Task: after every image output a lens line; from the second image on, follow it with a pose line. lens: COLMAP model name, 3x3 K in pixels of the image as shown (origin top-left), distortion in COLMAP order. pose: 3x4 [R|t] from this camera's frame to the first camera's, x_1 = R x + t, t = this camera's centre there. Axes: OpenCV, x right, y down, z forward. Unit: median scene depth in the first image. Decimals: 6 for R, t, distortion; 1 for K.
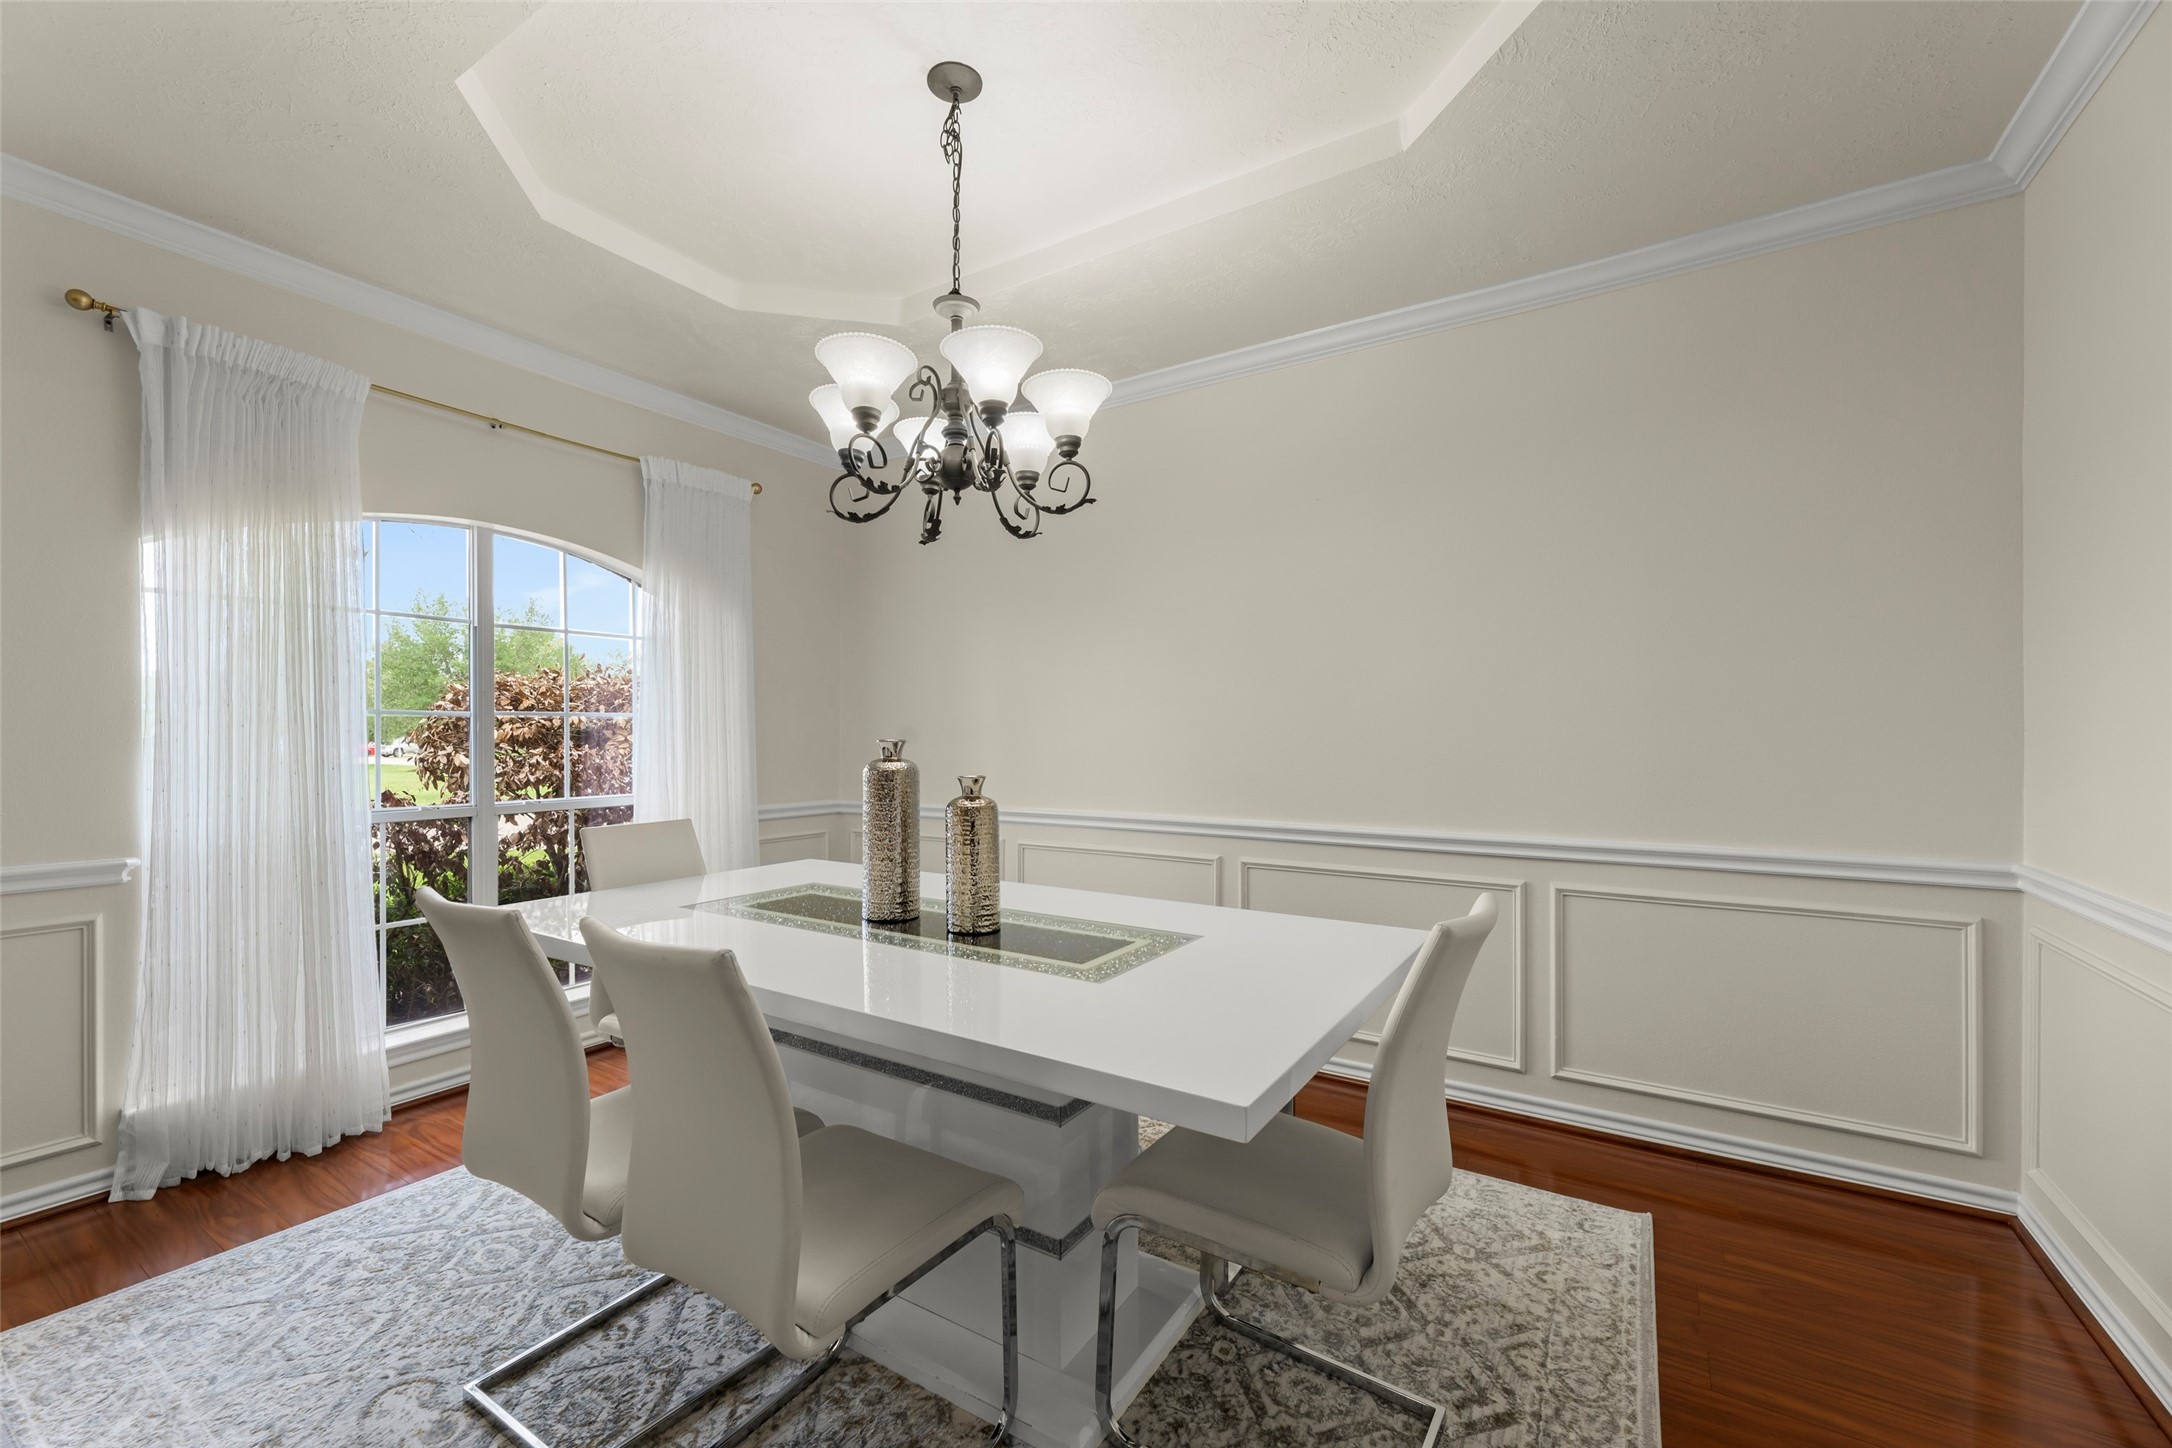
lens RADIAL K [[877.5, 0, 1090.7], [0, 877.5, 732.2], [0, 0, 1]] dist [0.002122, -0.000494]
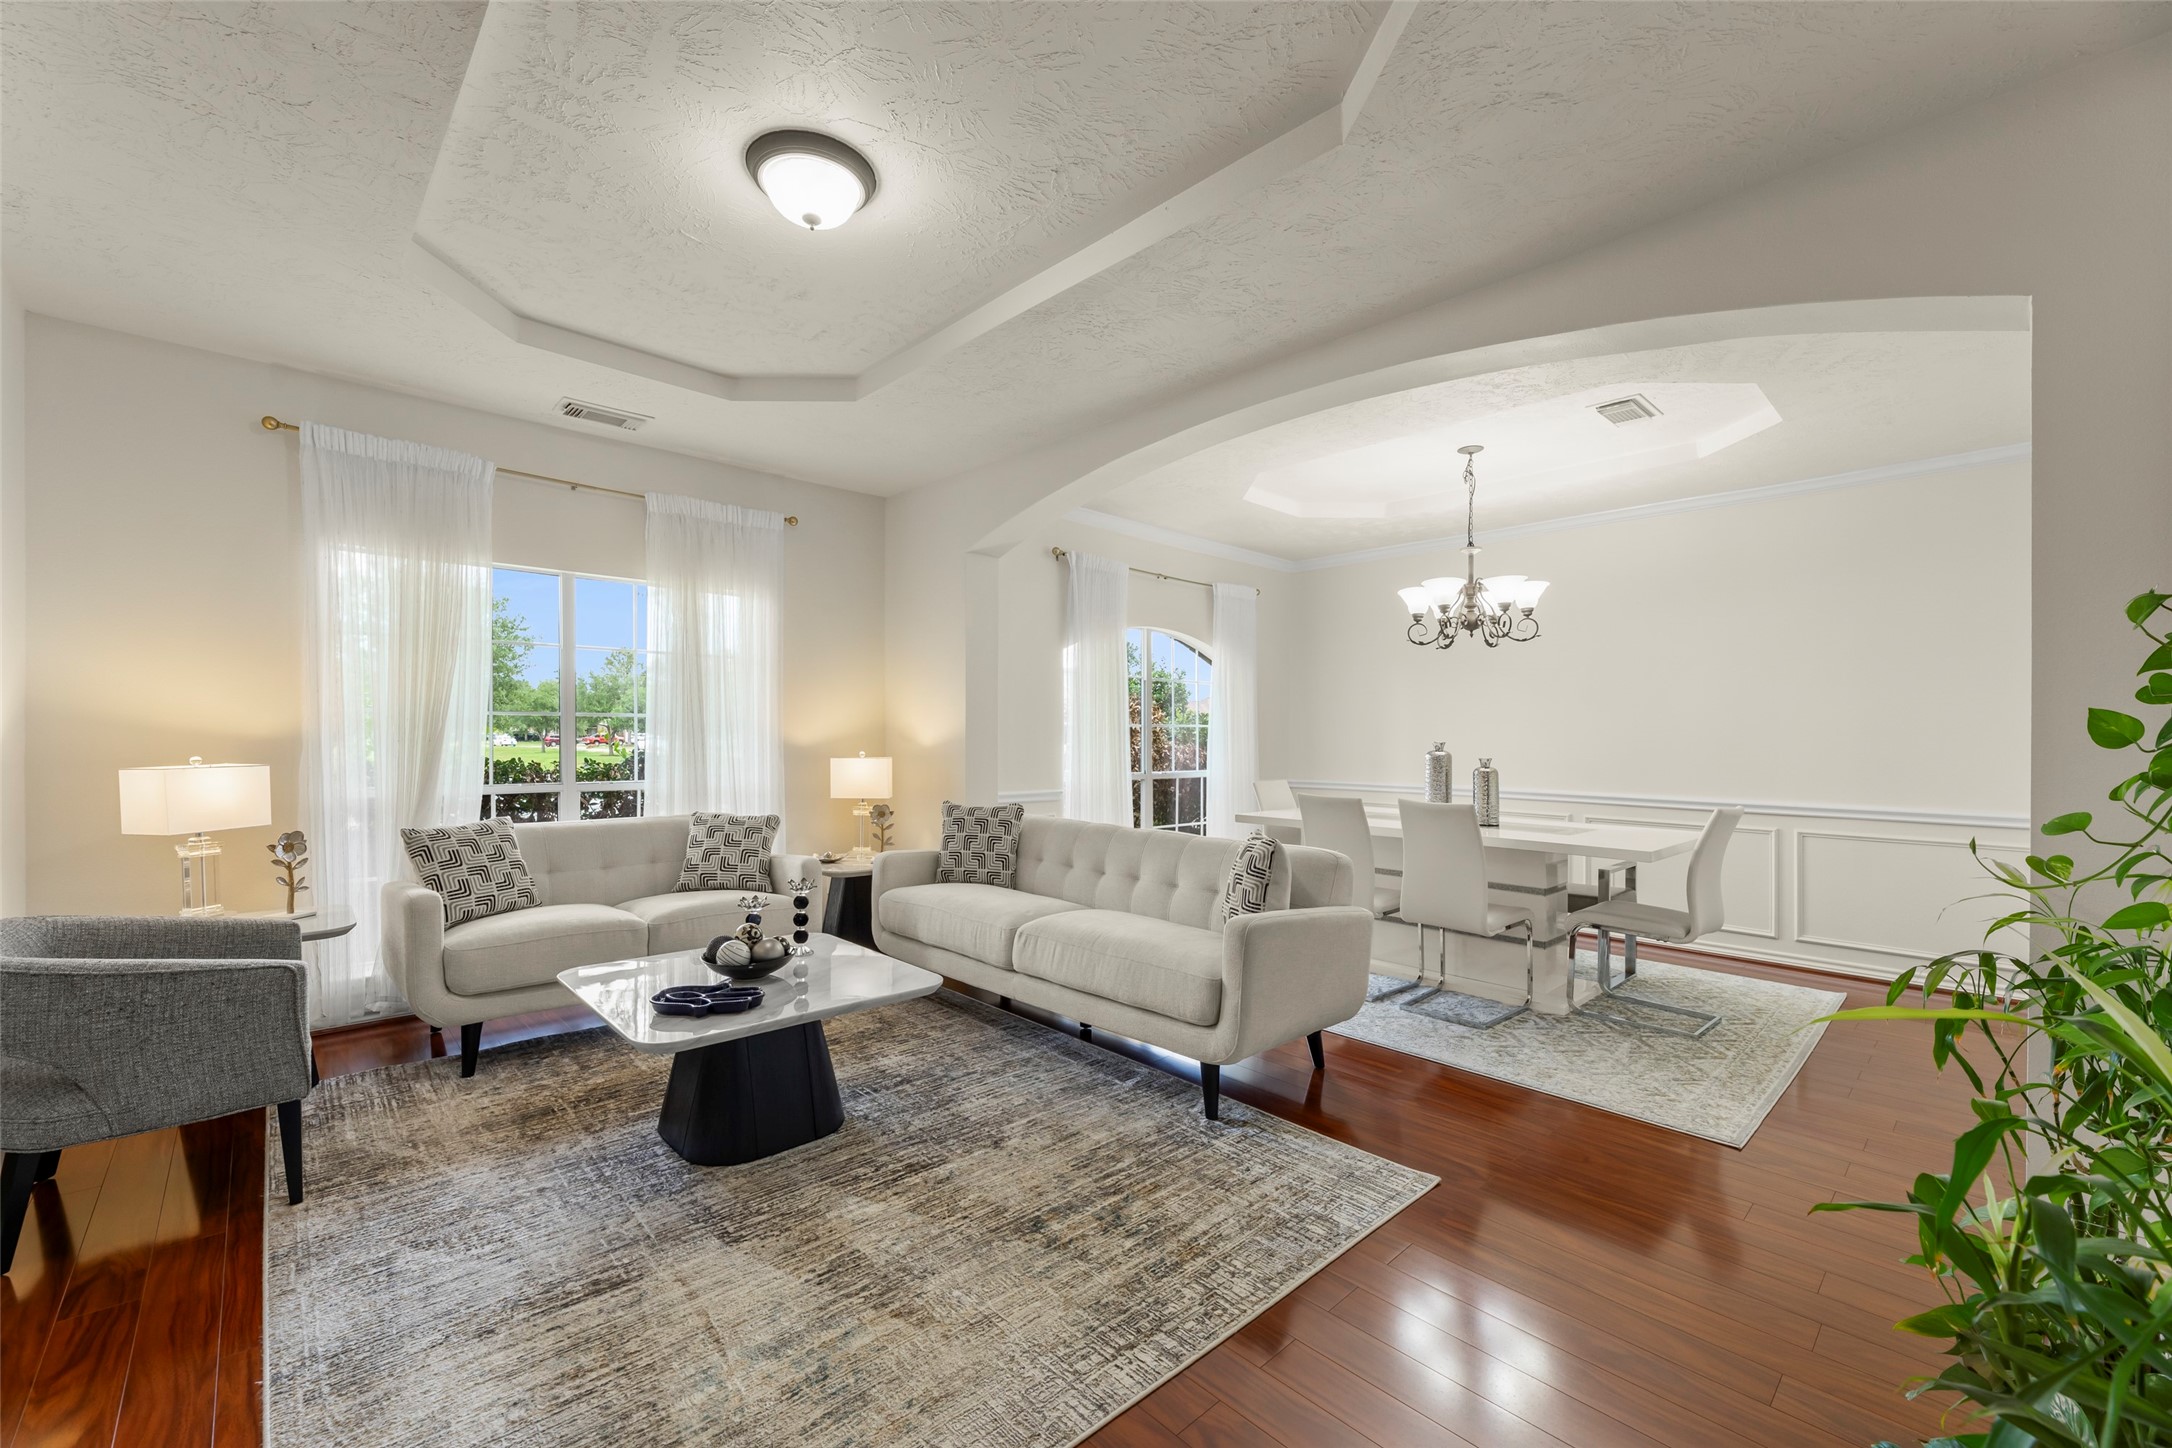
lens RADIAL K [[877.5, 0, 1078.0], [0, 877.5, 717.0], [0, 0, 1]] dist [0.002122, -0.000494]
pose [[0.966843, 0.006984, -0.255276, -0.516445], [-0.011616, 0.999794, -0.016643, -0.006798], [0.255107, 0.019057, 0.966725, -1.336657]]
